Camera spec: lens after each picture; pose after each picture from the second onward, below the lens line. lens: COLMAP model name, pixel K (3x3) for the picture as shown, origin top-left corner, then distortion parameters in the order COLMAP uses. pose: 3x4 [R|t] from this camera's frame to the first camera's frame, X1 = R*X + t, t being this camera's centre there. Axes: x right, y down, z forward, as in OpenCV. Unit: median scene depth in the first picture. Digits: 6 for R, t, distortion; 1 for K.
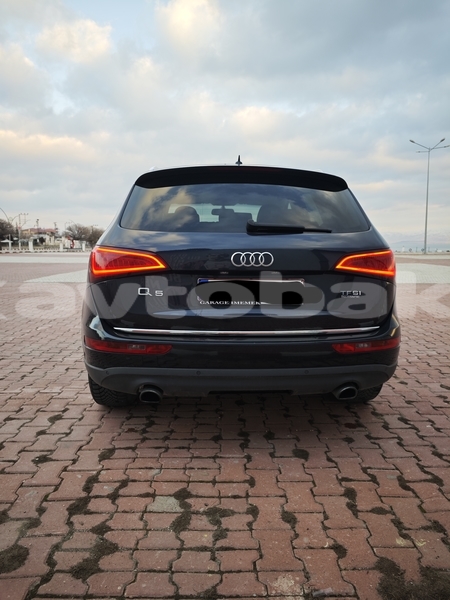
lens RADIAL K [[404.7, 0, 225.0], [0, 404.7, 300.0], [0, 0, 1]] dist [0.029063, -0.030130]
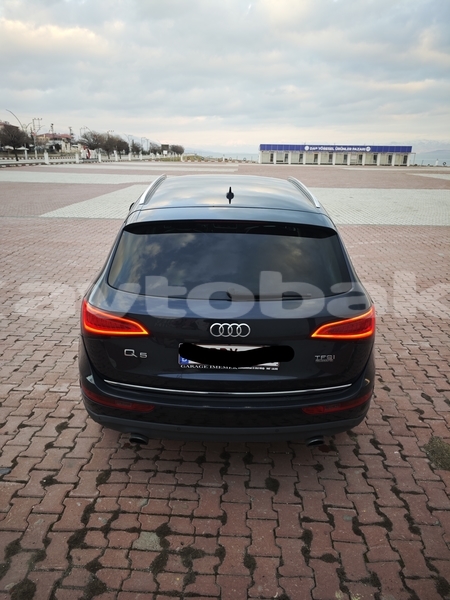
lens RADIAL K [[405.1, 0, 221.1], [0, 405.1, 290.0], [0, 0, 1]] dist [0.029982, -0.032501]
pose [[0.998223, 0.029717, -0.051645, 0.092302], [-0.019321, 0.981354, 0.191236, -0.391910], [0.056365, -0.189899, 0.980184, -0.018029]]
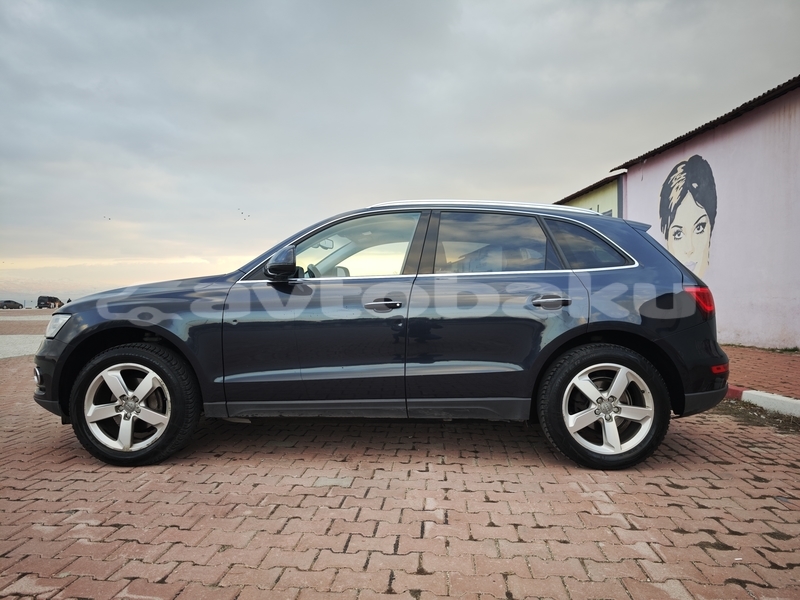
lens RADIAL K [[539.6, 0, 408.0], [0, 539.6, 303.6], [0, 0, 1]] dist [0.029063, -0.030130]
pose [[0.087677, -0.013751, 0.996054, -2.024766], [0.138700, 0.990333, 0.001463, -0.213083], [-0.986446, 0.138024, 0.088737, 1.781301]]
